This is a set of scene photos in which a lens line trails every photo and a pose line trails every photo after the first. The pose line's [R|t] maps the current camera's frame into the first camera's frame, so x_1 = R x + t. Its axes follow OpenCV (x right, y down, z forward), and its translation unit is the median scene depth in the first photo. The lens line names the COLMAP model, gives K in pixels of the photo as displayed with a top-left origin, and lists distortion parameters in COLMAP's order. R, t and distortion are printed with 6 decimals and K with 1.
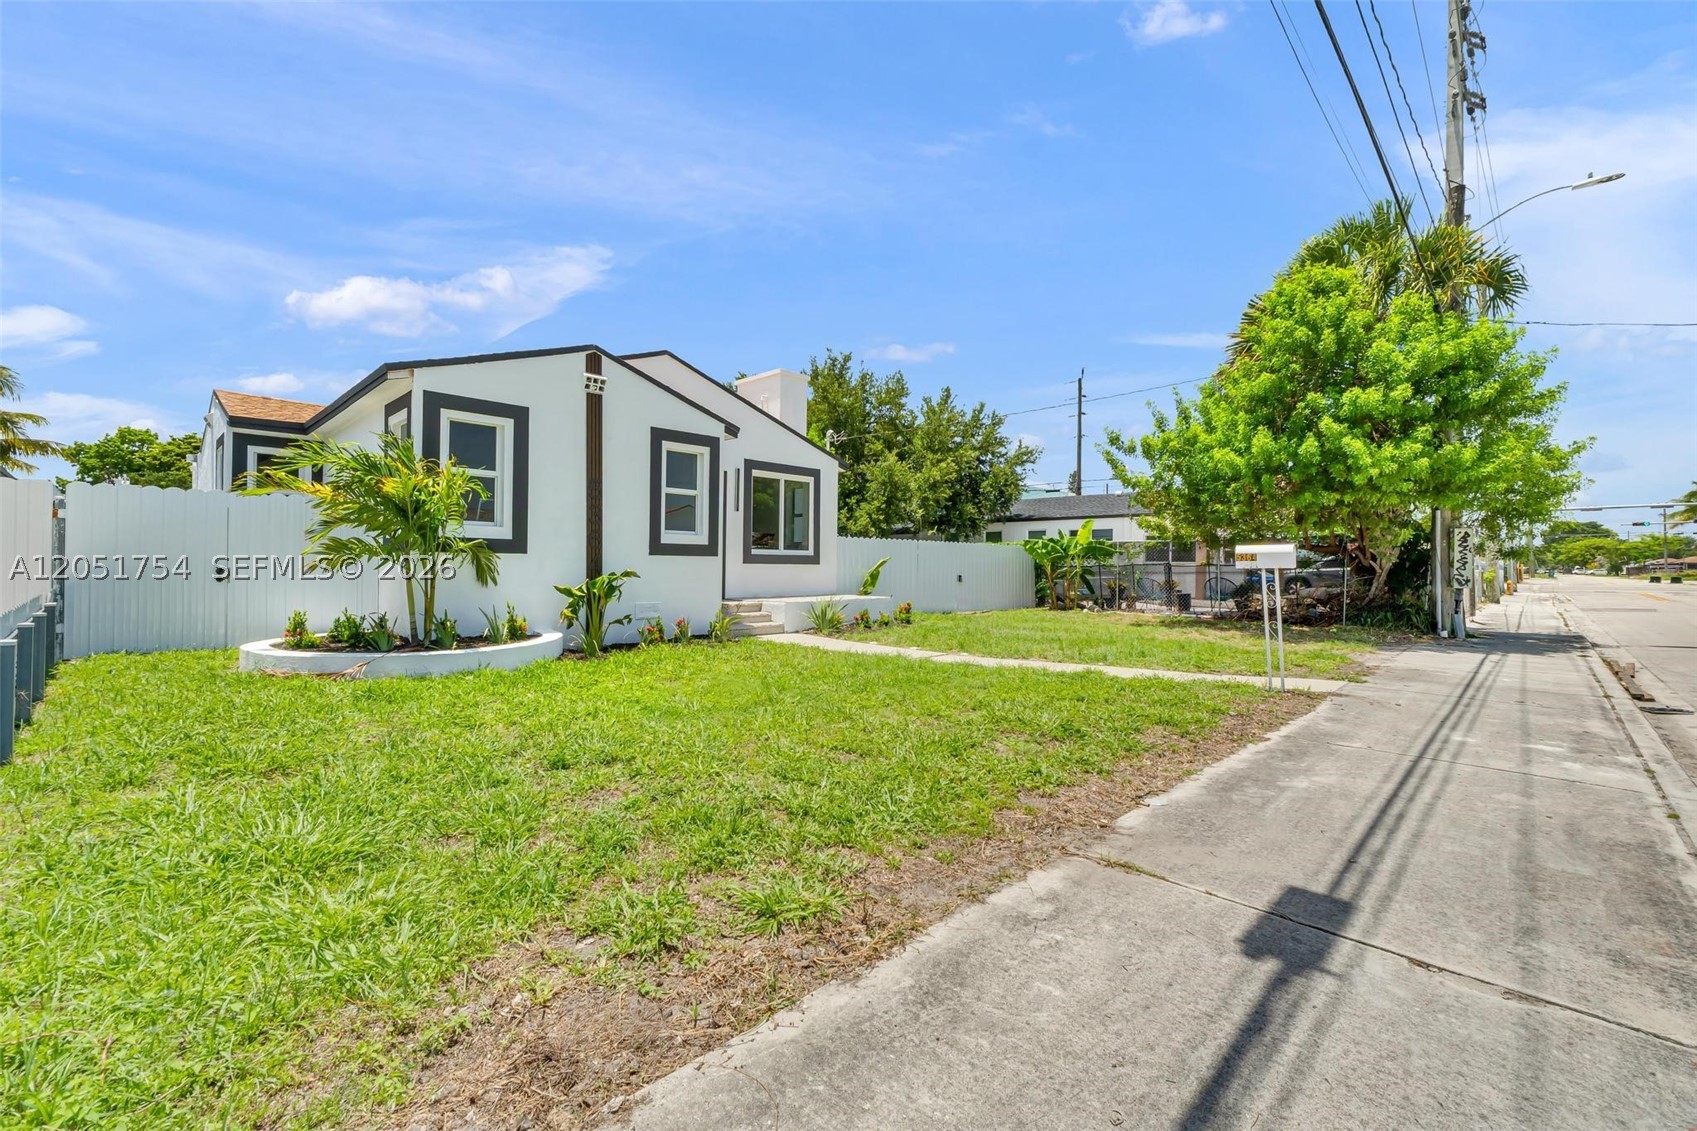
lens RADIAL K [[728.6, 0, 850.1], [0, 728.6, 567.7], [0, 0, 1]] dist [0.003086, -0.000820]
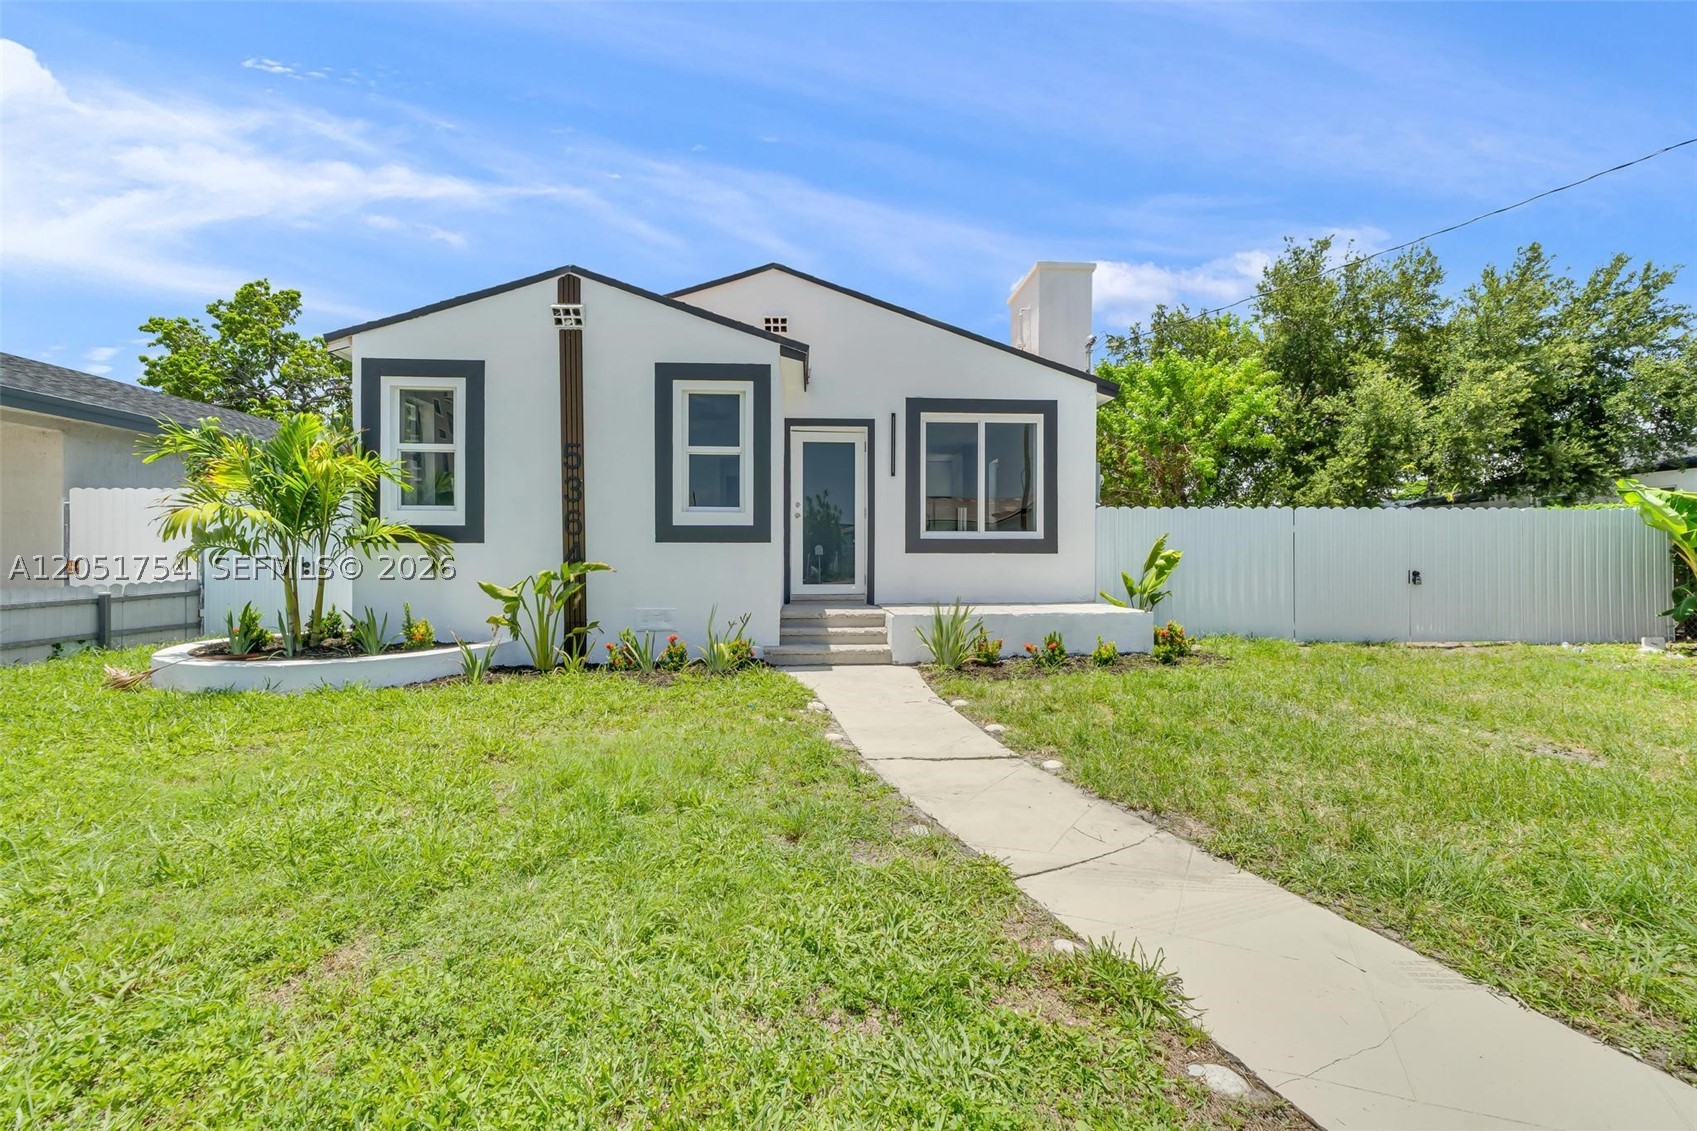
lens RADIAL K [[728.6, 0, 852.0], [0, 728.6, 563.0], [0, 0, 1]] dist [0.003086, -0.000820]
pose [[0.741163, -0.003684, -0.671315, 0.264719], [0.005298, 0.999986, 0.000361, 0.003059], [0.671305, -0.003824, 0.741172, 0.451903]]
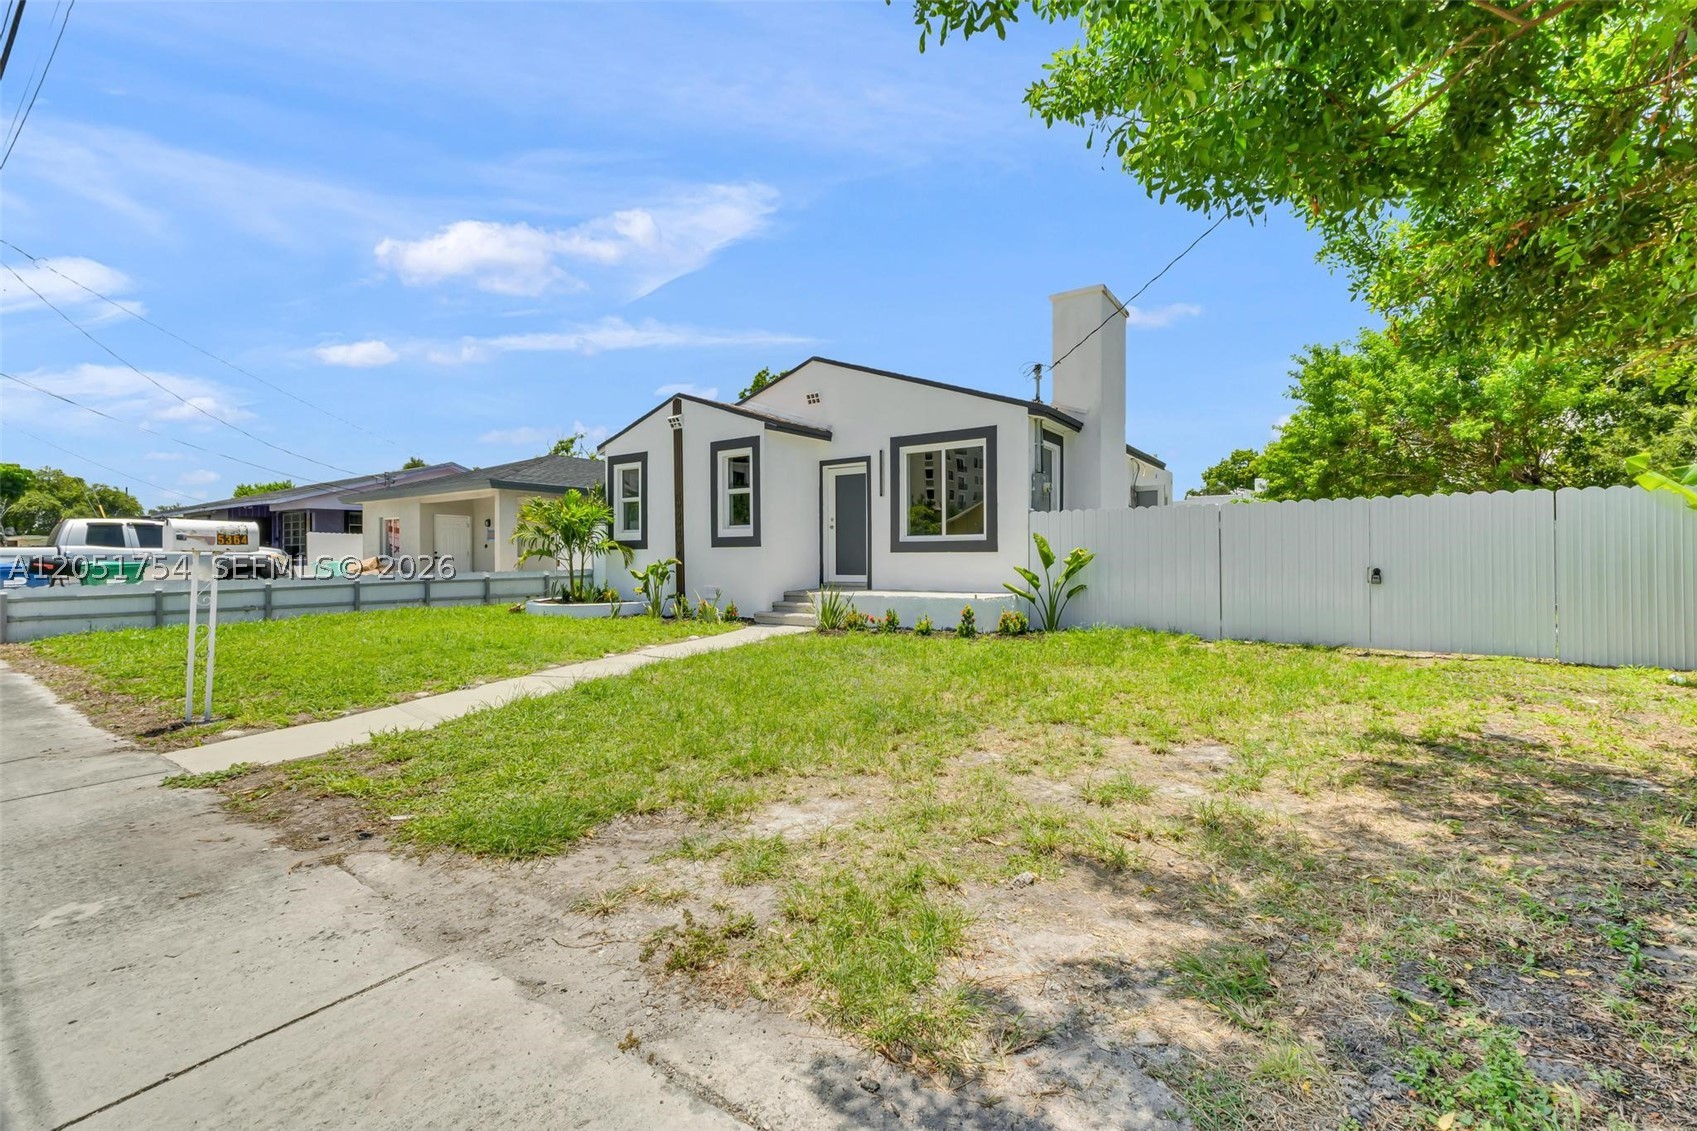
lens RADIAL K [[728.6, 0, 838.4], [0, 728.6, 563.8], [0, 0, 1]] dist [0.003086, -0.000820]
pose [[0.143600, -0.007261, -0.989609, 0.729250], [0.000722, 0.999974, -0.007232, 0.014453], [0.989636, 0.000324, 0.143601, 0.783632]]
